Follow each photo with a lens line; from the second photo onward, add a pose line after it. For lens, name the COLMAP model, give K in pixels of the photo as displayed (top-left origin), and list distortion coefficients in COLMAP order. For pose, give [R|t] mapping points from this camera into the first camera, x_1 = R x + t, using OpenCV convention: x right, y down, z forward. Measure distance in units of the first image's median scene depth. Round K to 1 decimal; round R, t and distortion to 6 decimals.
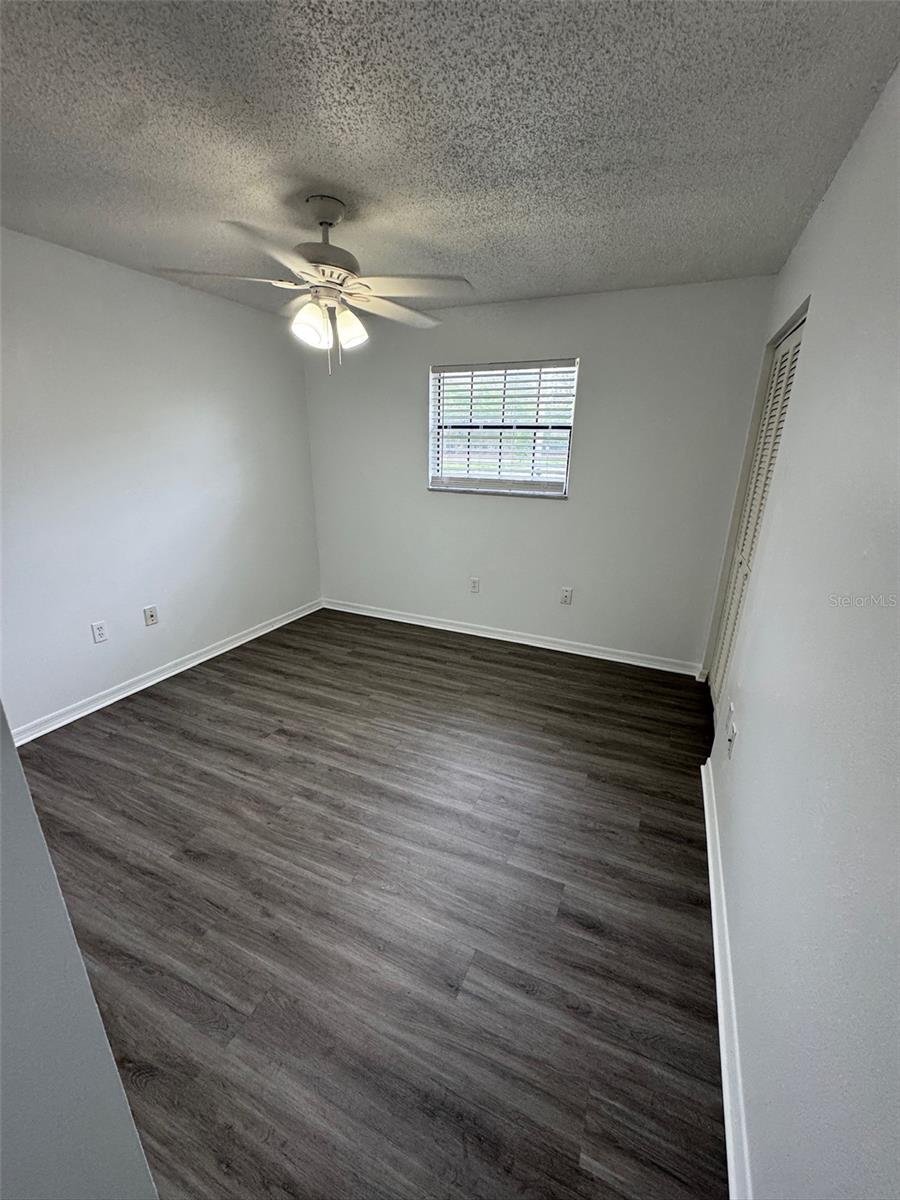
lens RADIAL K [[479.1, 0, 453.7], [0, 479.1, 601.5], [0, 0, 1]] dist [-0.001186, 0.000336]
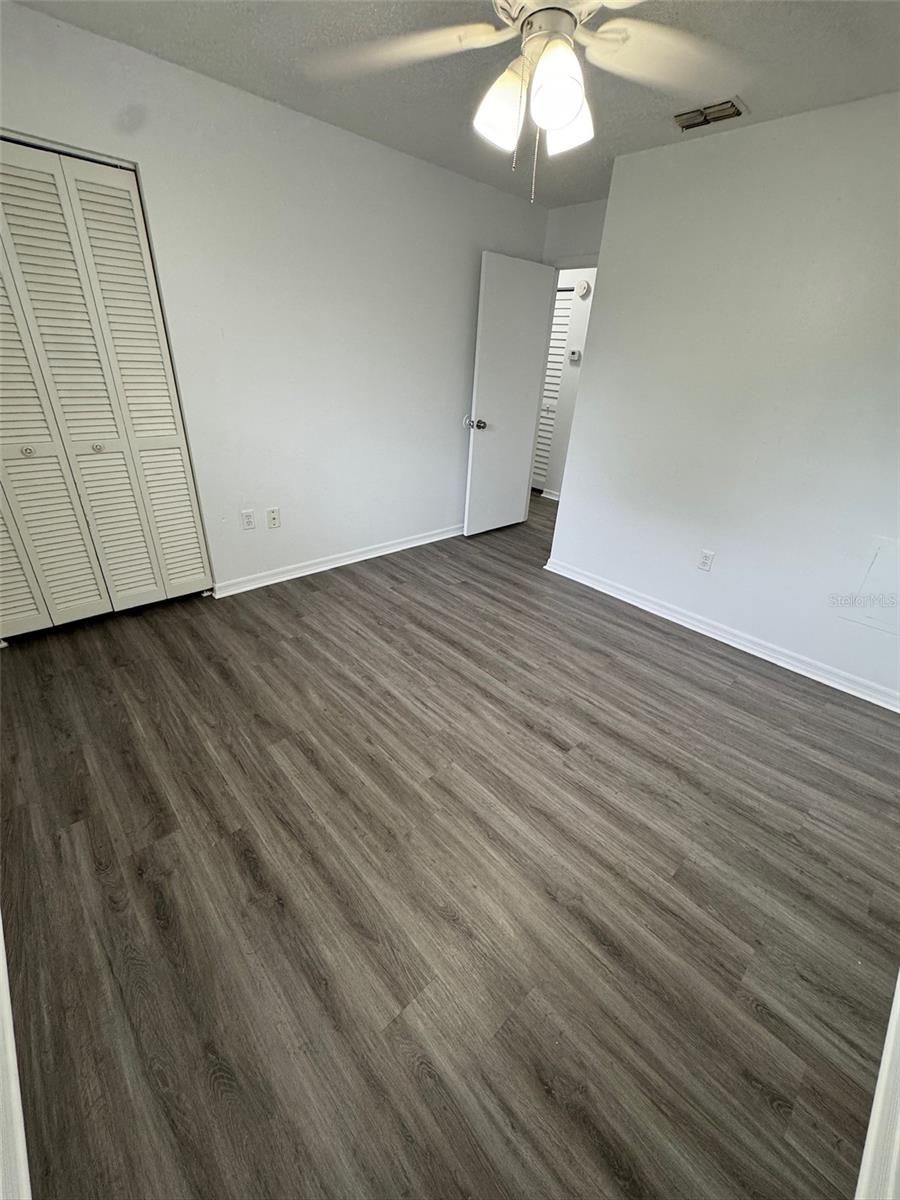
lens RADIAL K [[479.1, 0, 453.7], [0, 479.1, 601.5], [0, 0, 1]] dist [-0.001186, 0.000336]
pose [[-0.919883, -0.240193, 0.310036, -0.377203], [0.052597, 0.707825, 0.704427, -0.426983], [-0.388650, 0.664297, -0.638483, 1.381725]]
